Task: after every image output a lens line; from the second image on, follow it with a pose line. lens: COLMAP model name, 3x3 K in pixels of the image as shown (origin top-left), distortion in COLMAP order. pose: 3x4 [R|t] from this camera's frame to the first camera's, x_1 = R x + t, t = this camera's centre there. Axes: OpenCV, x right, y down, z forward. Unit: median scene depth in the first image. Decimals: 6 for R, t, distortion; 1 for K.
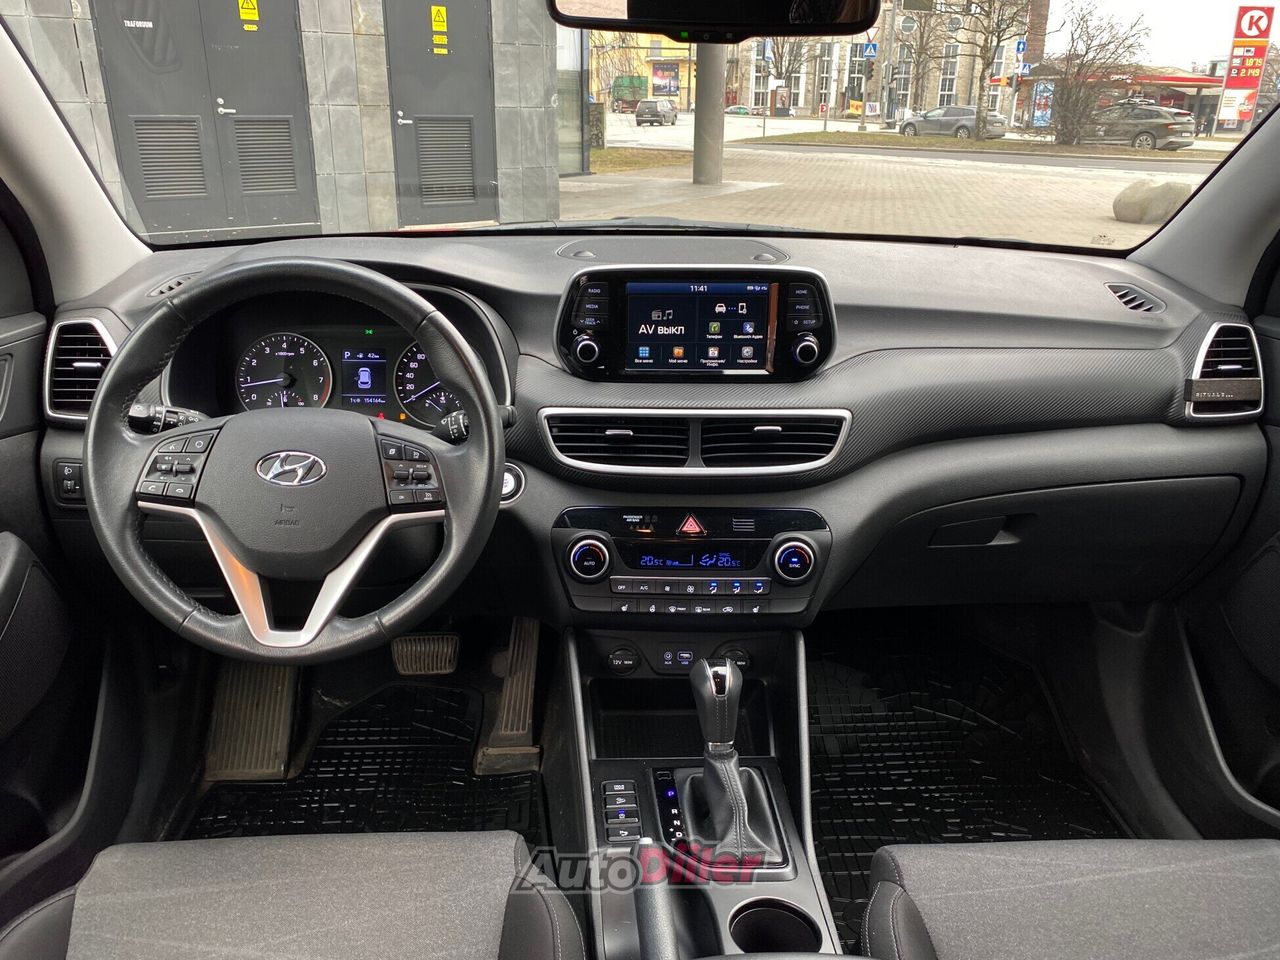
lens RADIAL K [[972.5, 0, 640.0], [0, 972.5, 480.0], [0, 0, 1]] dist [-0.003795, -0.001530]
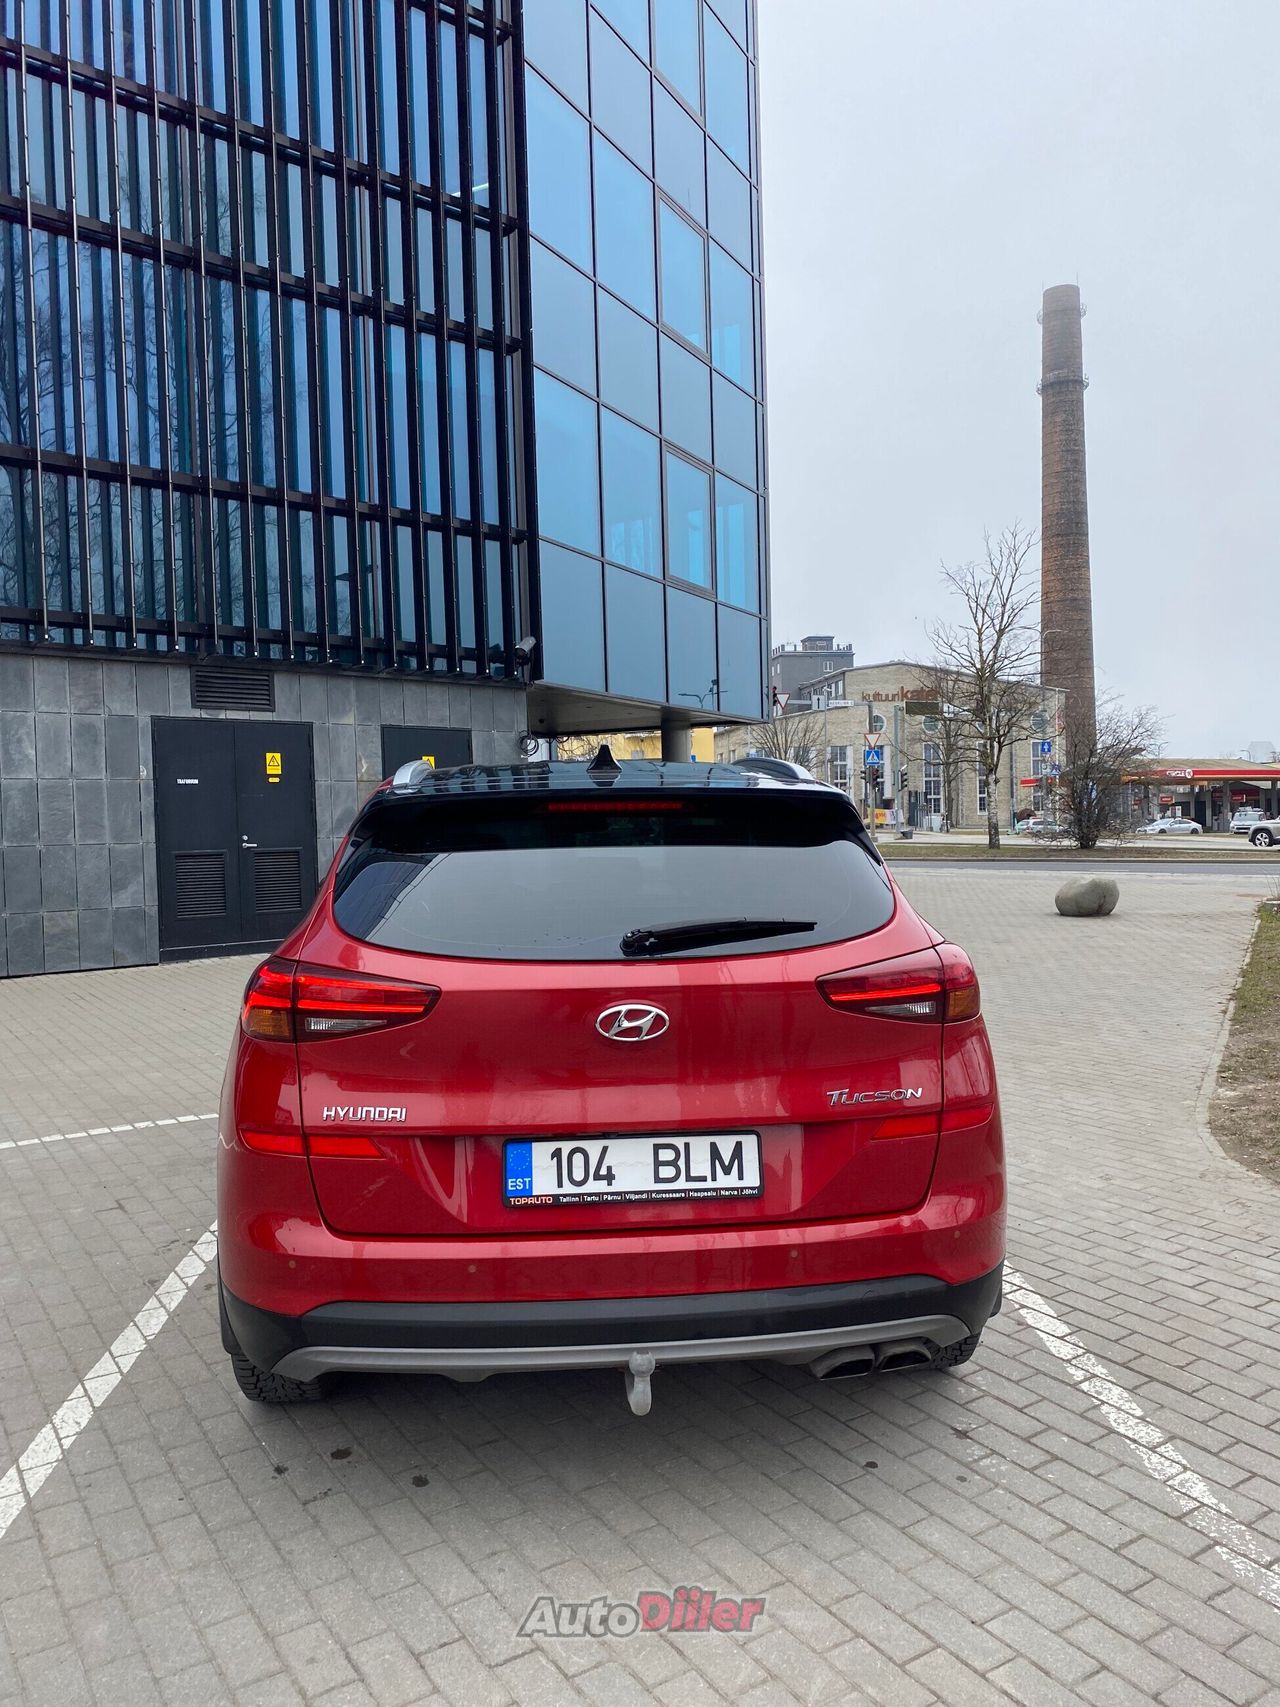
lens RADIAL K [[1297.0, 0, 640.0], [0, 1297.0, 853.5], [0, 0, 1]] dist [-0.003795, -0.001530]
pose [[0.999394, -0.032927, 0.011274, 0.029677], [0.034801, 0.941403, -0.335485, 0.164882], [0.000434, 0.335674, 0.941978, -0.455064]]
